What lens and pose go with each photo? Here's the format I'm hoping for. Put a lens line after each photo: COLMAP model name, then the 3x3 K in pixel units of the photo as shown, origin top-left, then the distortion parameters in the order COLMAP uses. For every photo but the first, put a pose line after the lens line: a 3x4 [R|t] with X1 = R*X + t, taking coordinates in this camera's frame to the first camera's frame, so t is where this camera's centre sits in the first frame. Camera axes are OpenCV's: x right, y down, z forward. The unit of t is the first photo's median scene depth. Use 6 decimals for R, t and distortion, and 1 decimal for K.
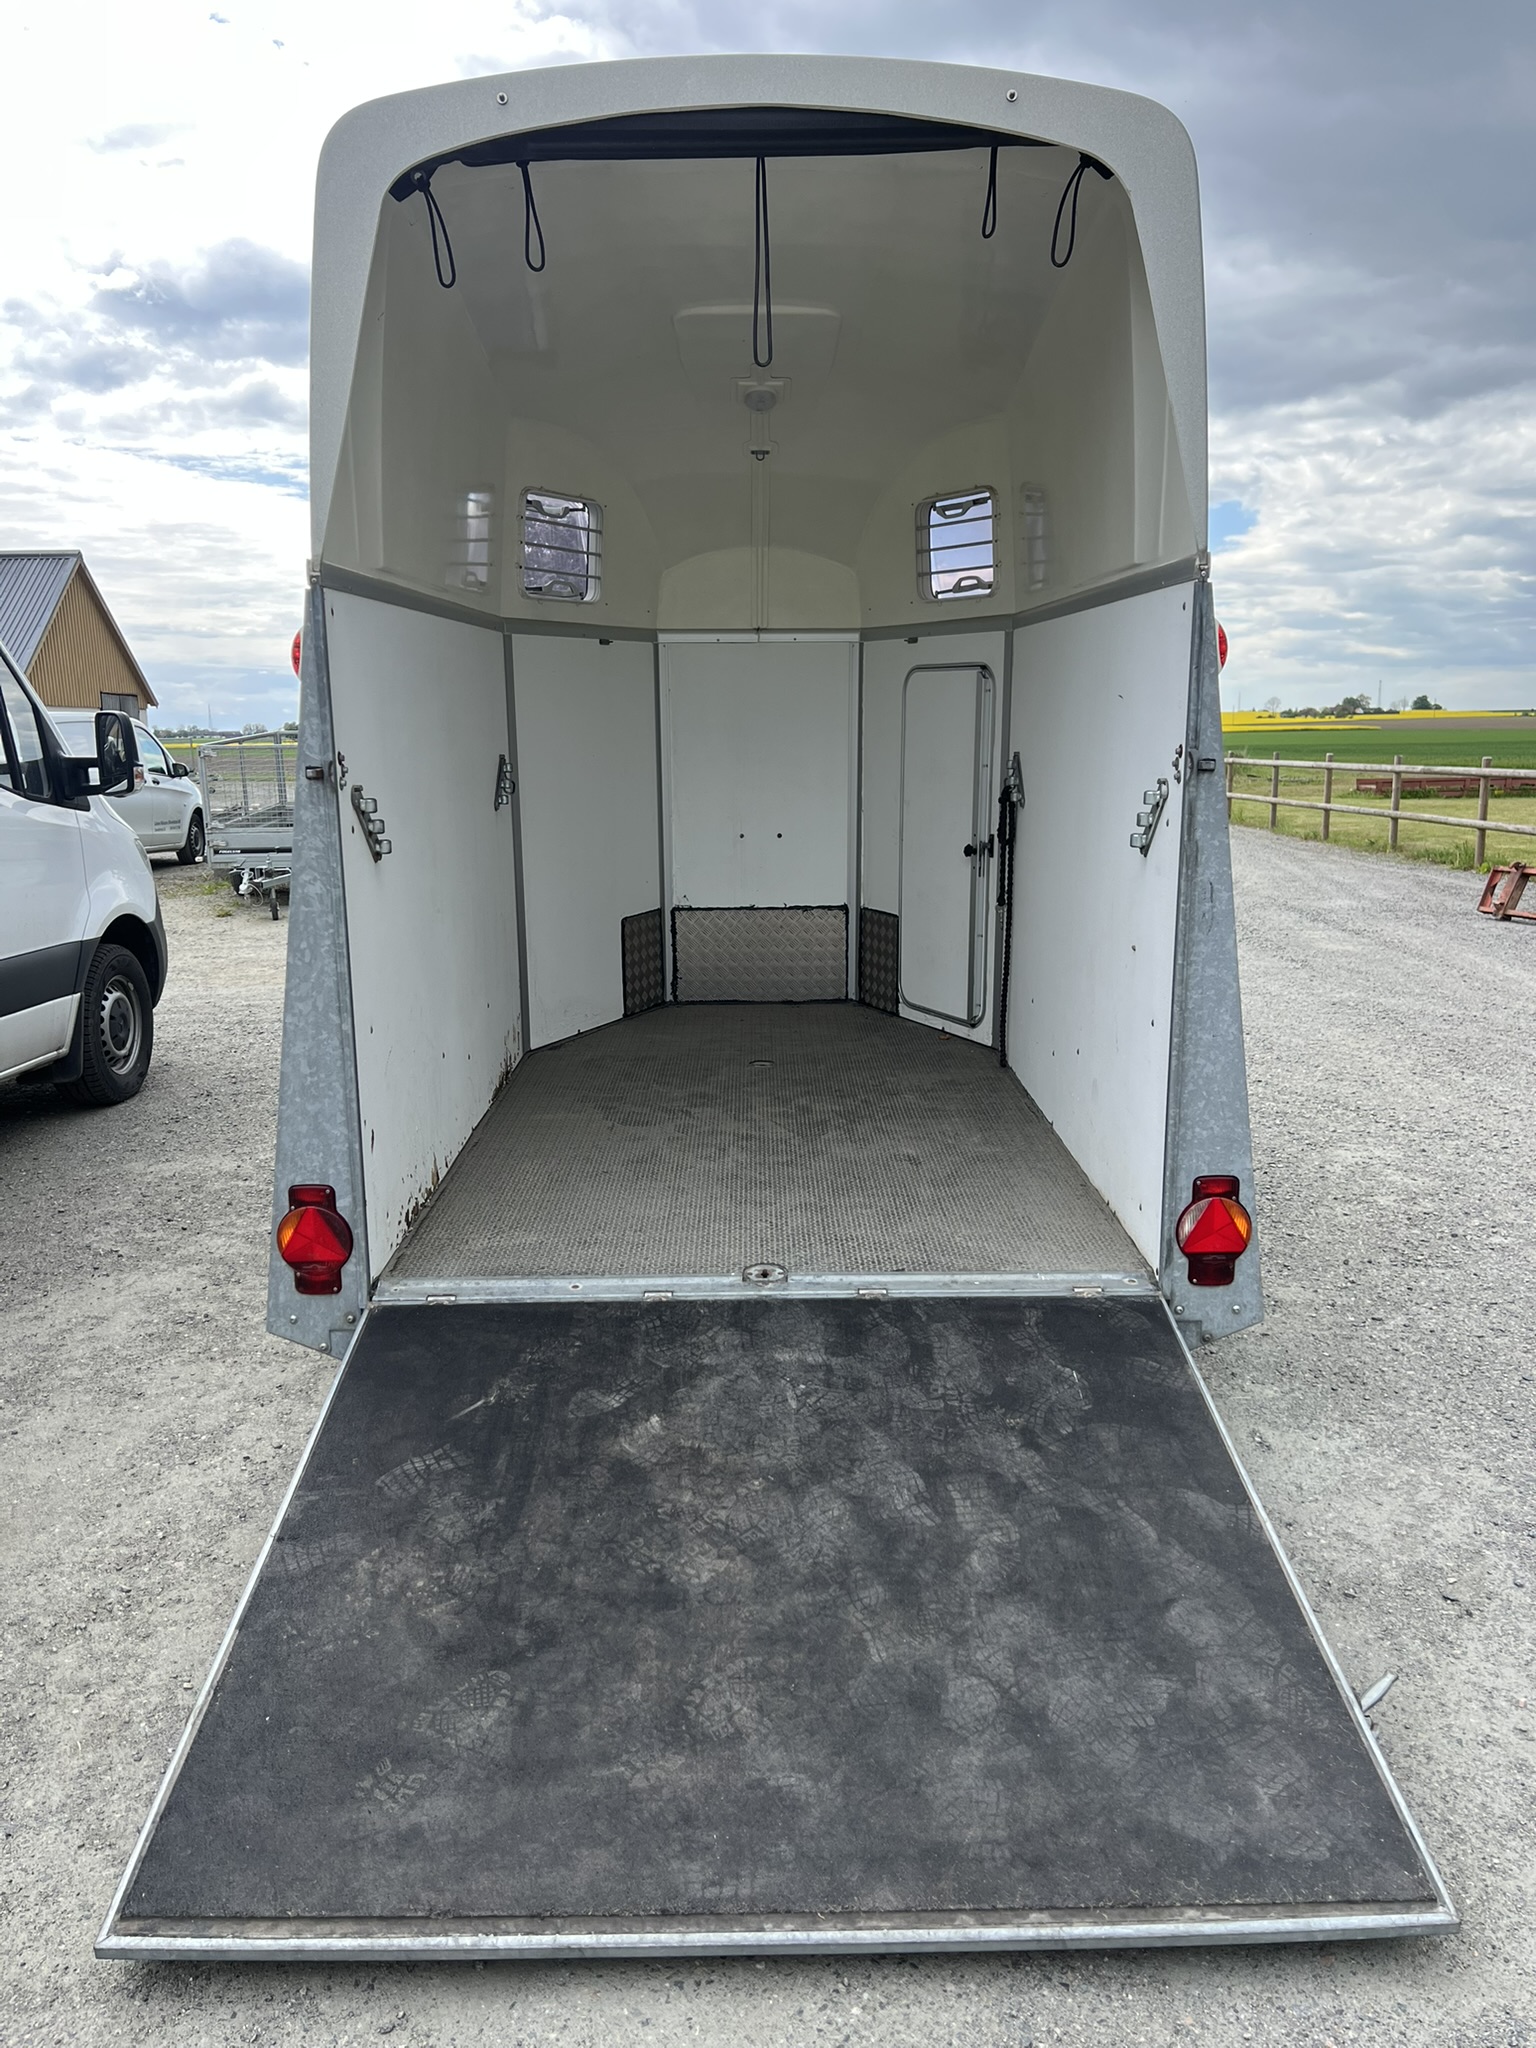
lens RADIAL K [[1518.6, 0, 769.3], [0, 1518.6, 1027.8], [0, 0, 1]] dist [0.053951, -0.062757]
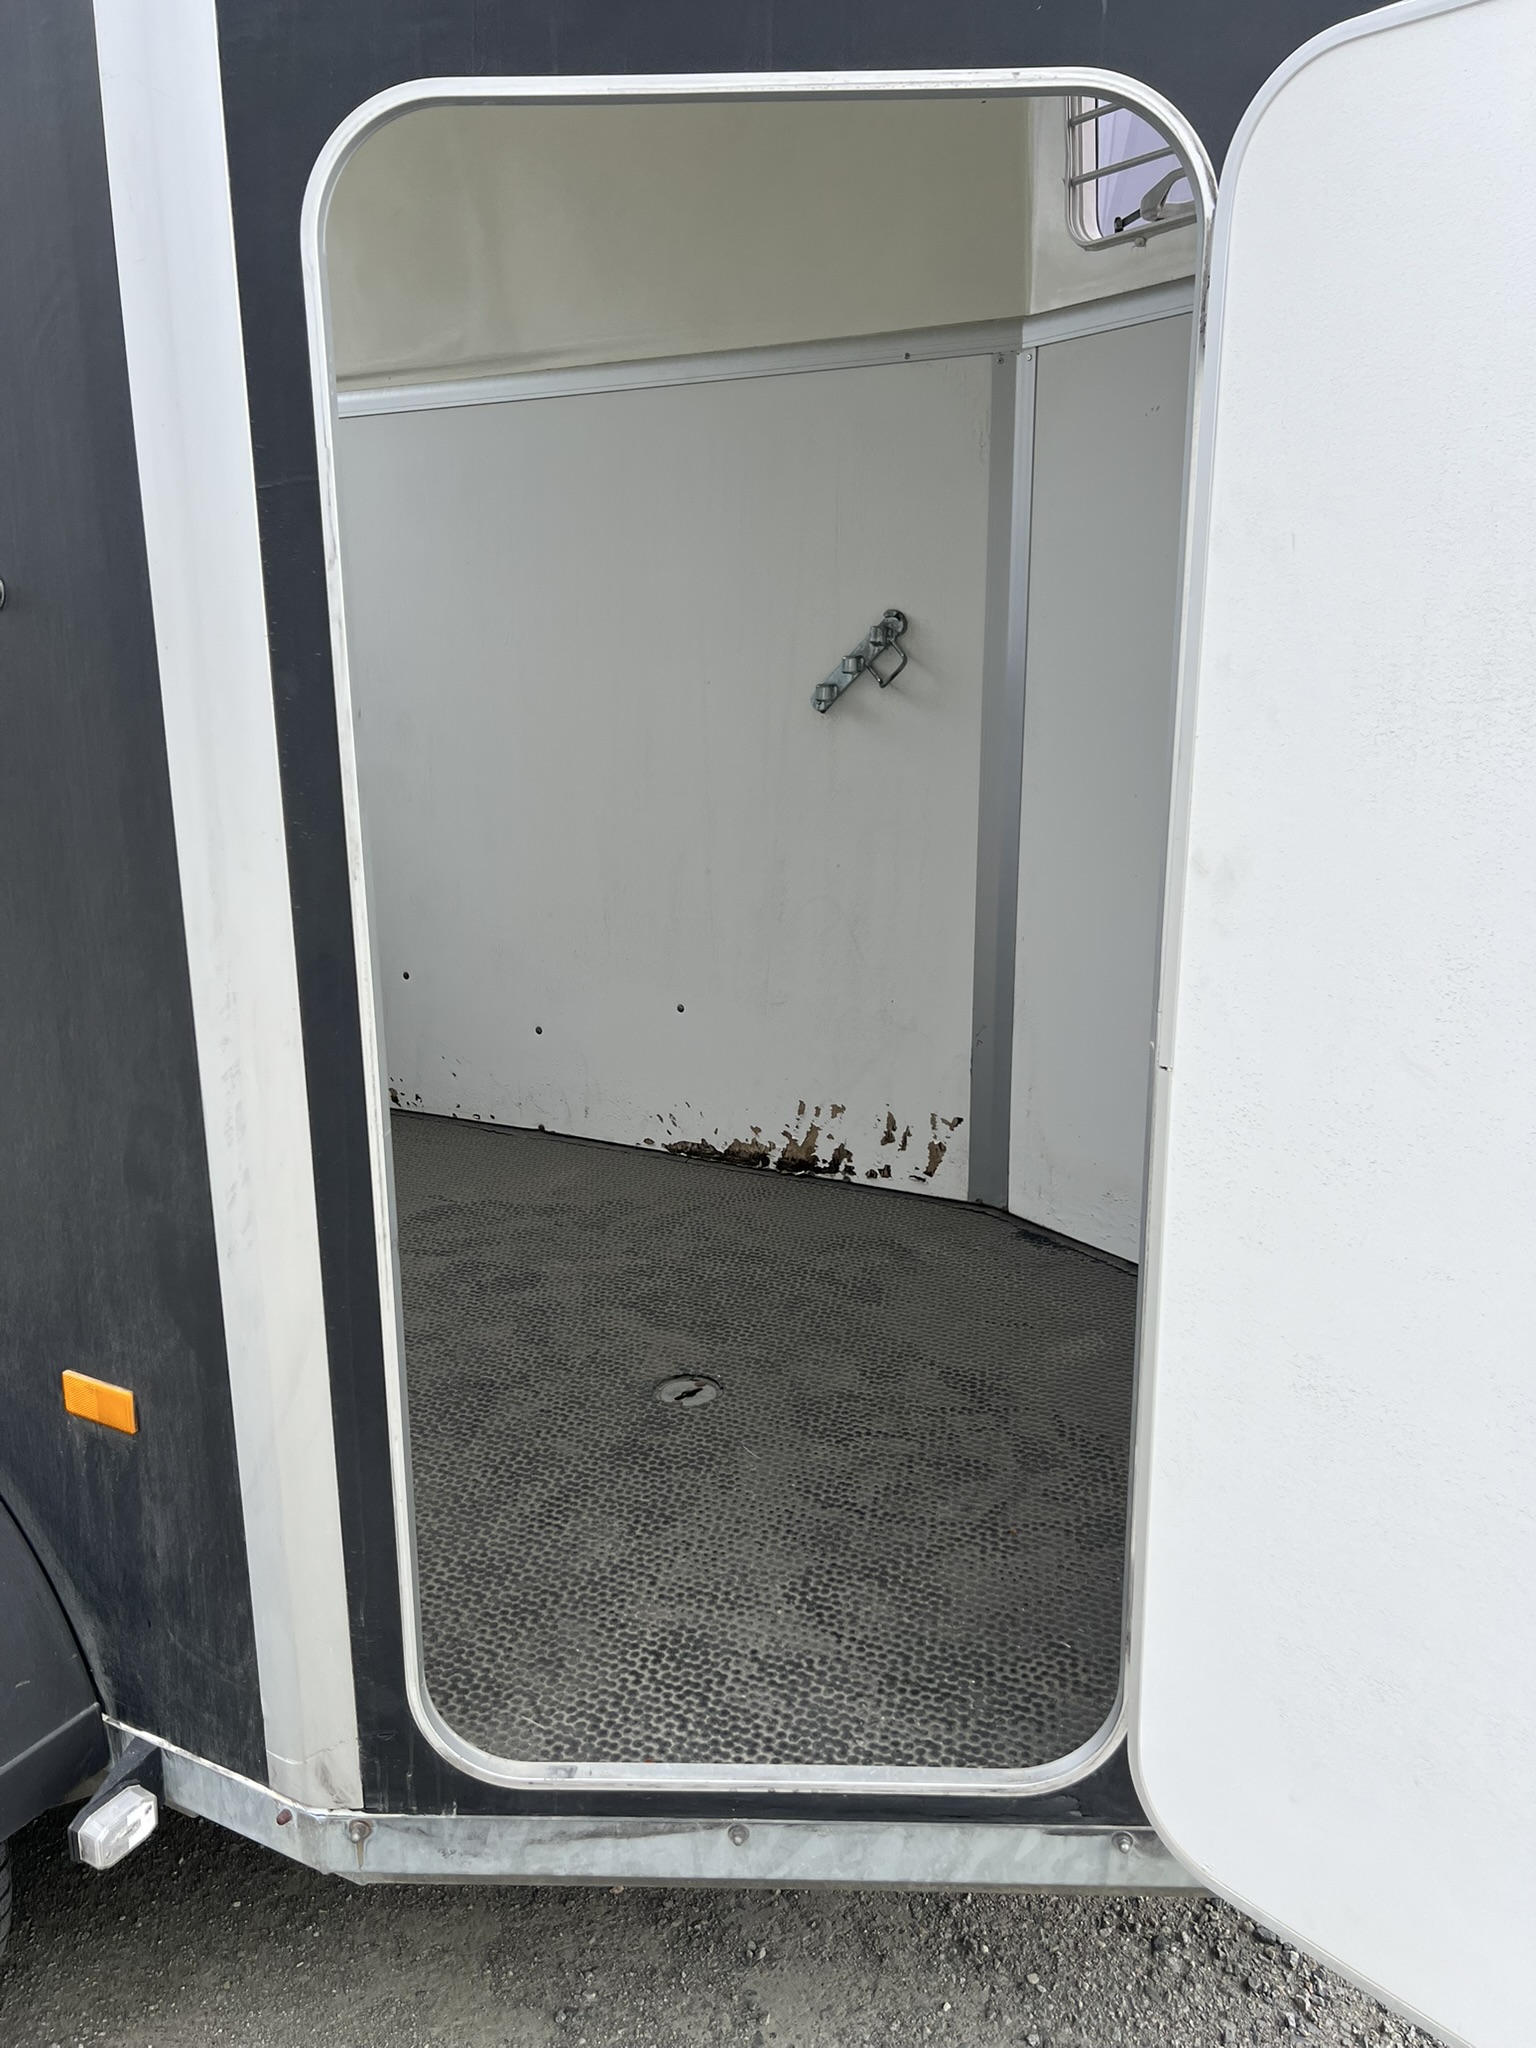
lens RADIAL K [[1518.6, 0, 778.3], [0, 1518.6, 1044.2], [0, 0, 1]] dist [0.053951, -0.062757]
pose [[-0.465859, 0.226183, -0.855463, 0.477206], [-0.178044, 0.923045, 0.341010, -0.312400], [0.866762, 0.311173, -0.389738, 1.765774]]
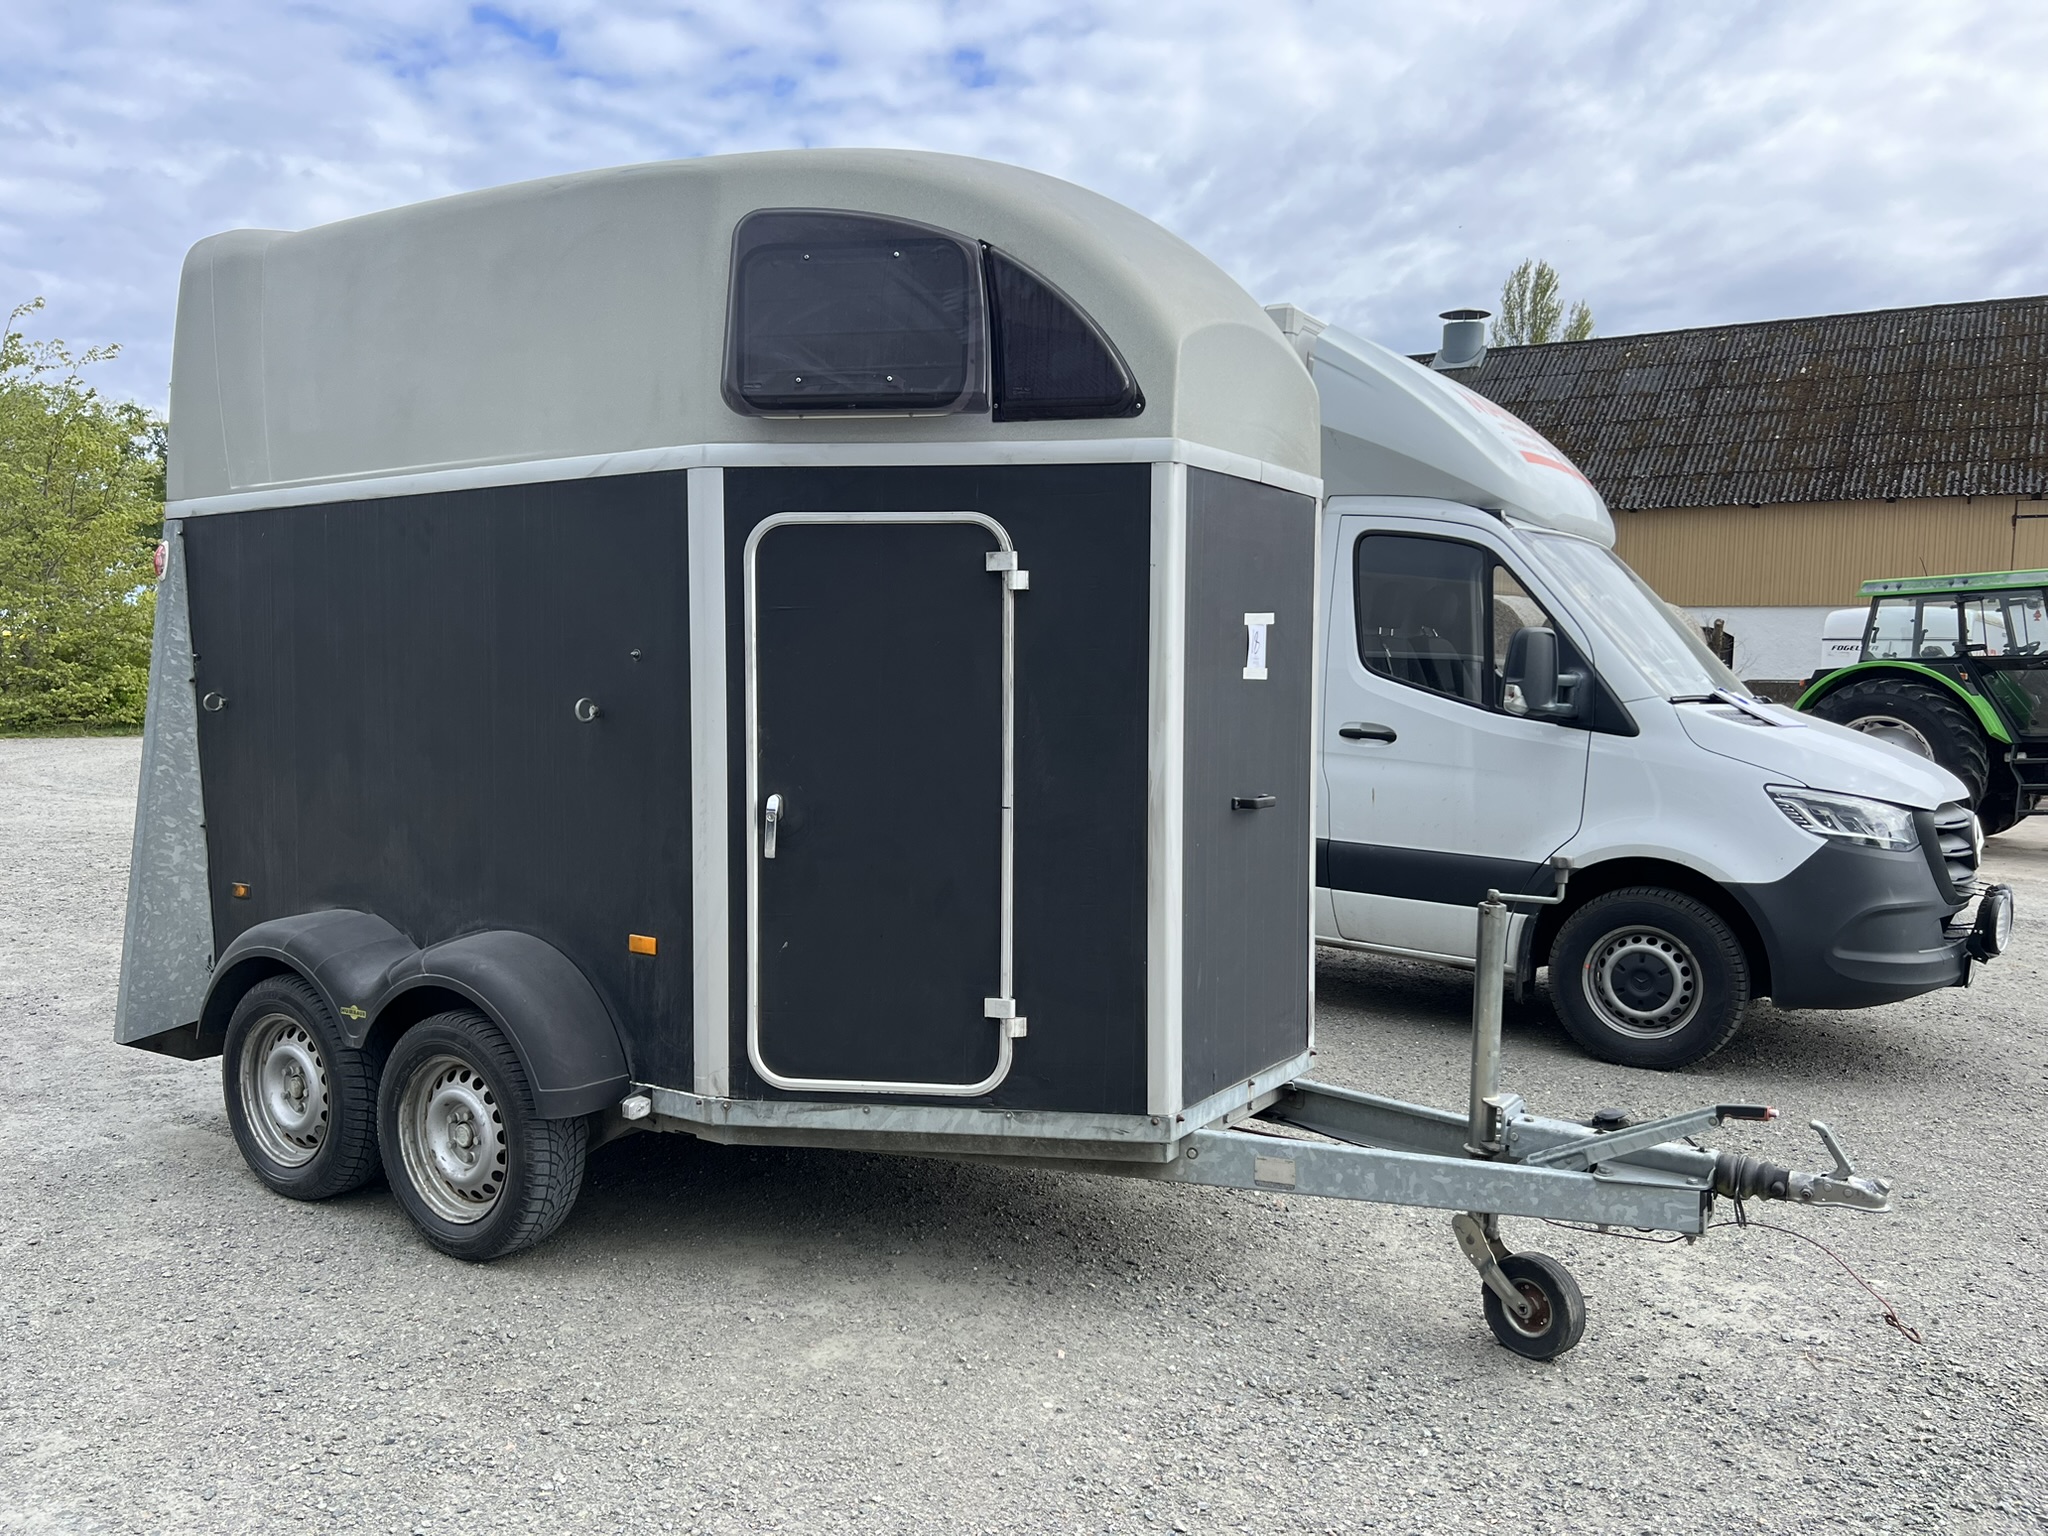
lens RADIAL K [[1518.6, 0, 1029.7], [0, 1518.6, 806.2], [0, 0, 1]] dist [0.053951, -0.062757]
pose [[-0.548399, 0.066103, -0.833600, 0.961635], [-0.179781, 0.964239, 0.194735, -0.406809], [0.816662, 0.256658, -0.516903, 2.222477]]
